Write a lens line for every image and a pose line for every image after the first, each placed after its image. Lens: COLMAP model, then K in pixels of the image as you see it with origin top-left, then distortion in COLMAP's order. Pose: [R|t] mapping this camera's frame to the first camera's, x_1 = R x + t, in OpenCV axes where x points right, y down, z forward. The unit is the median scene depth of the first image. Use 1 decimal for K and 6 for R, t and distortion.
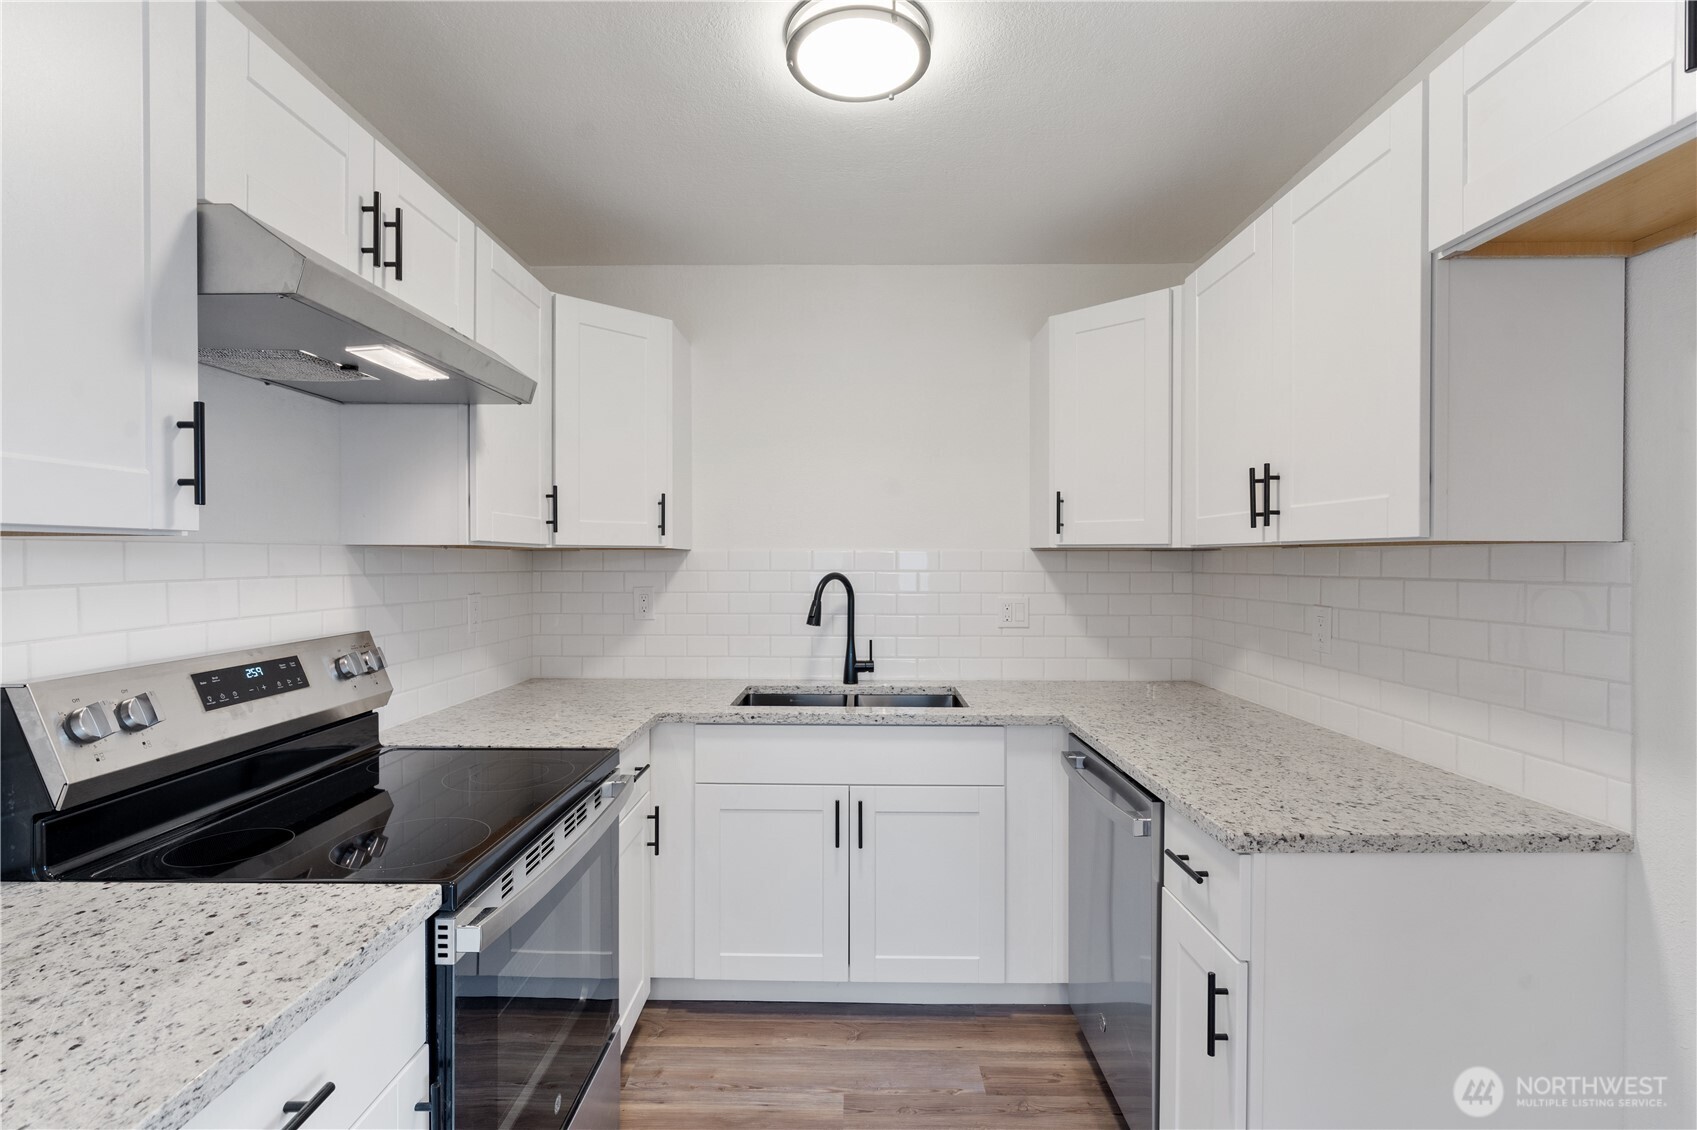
lens RADIAL K [[773.4, 0, 848.5], [0, 773.4, 565.0], [0, 0, 1]] dist [-0.014734, -0.000019]
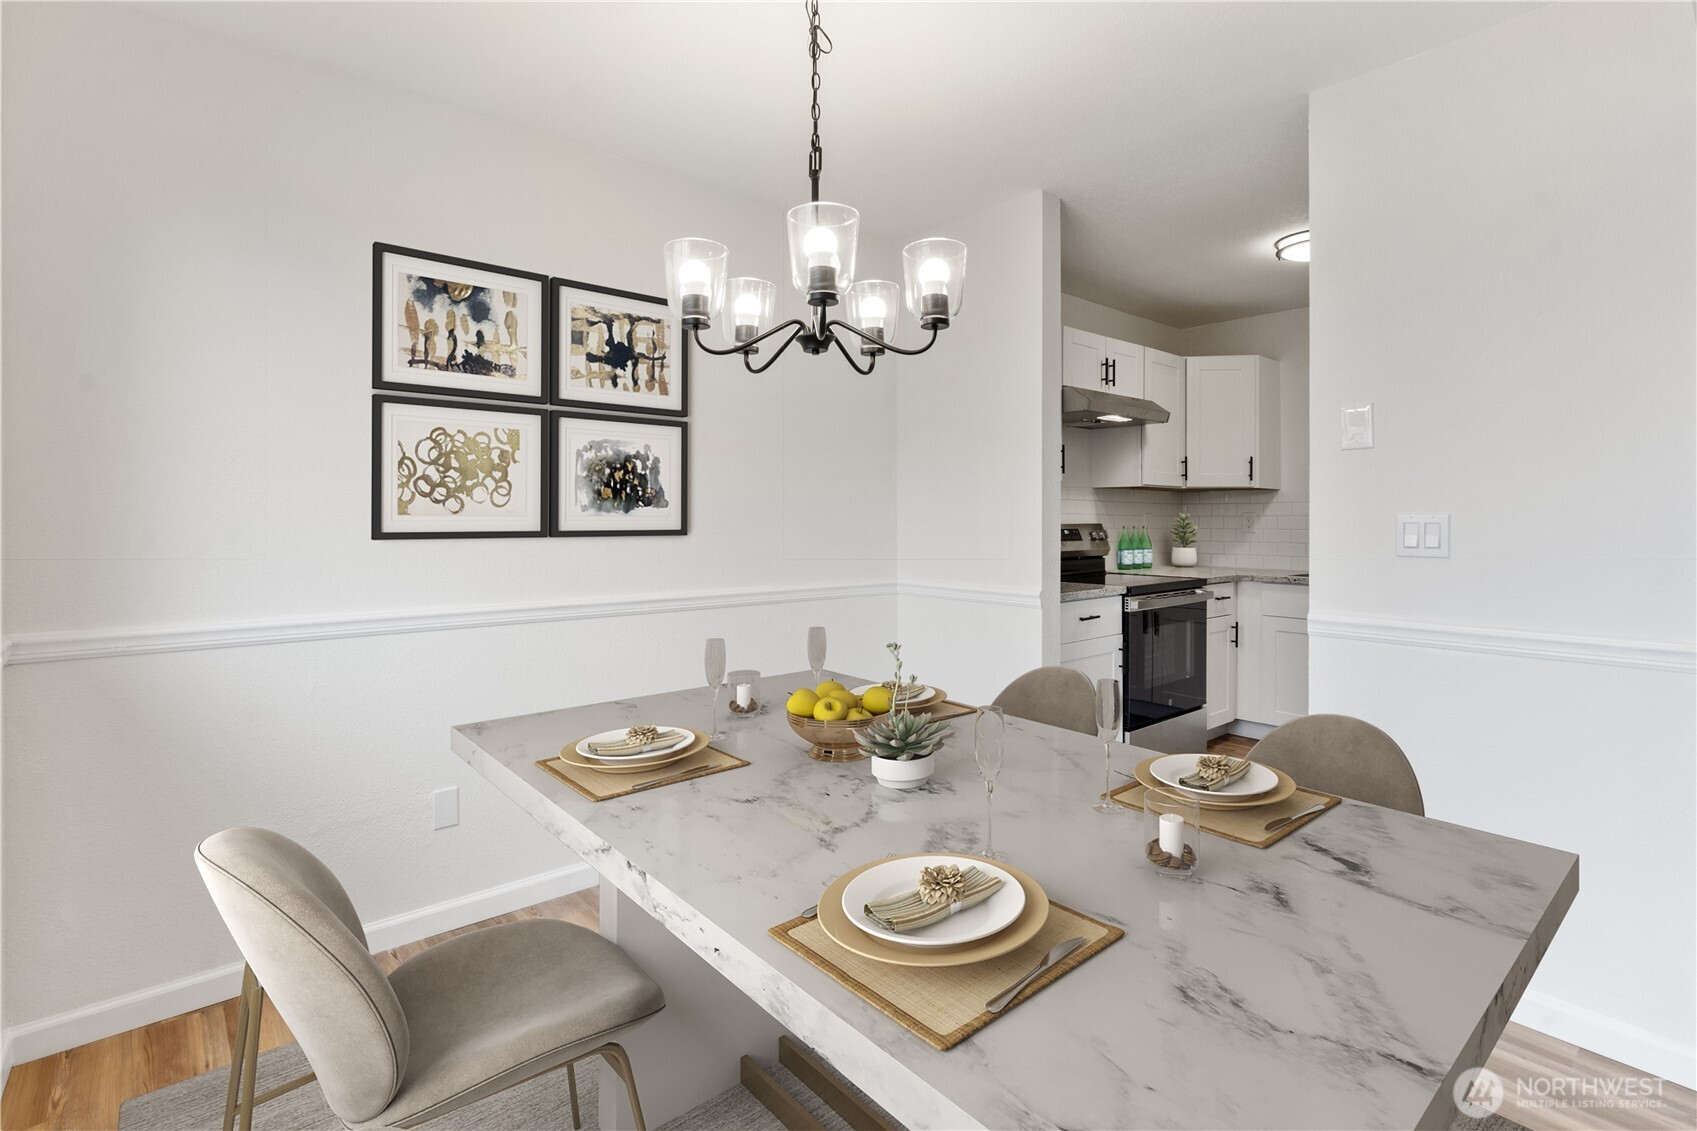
lens RADIAL K [[810.9, 0, 823.1], [0, 810.9, 520.0], [0, 0, 1]] dist [0.000111, 0.000186]
pose [[0.653610, 0.001302, -0.756830, 0.763954], [-0.005499, 0.999980, -0.003029, 0.092345], [0.756811, 0.006142, 0.653605, -1.382707]]
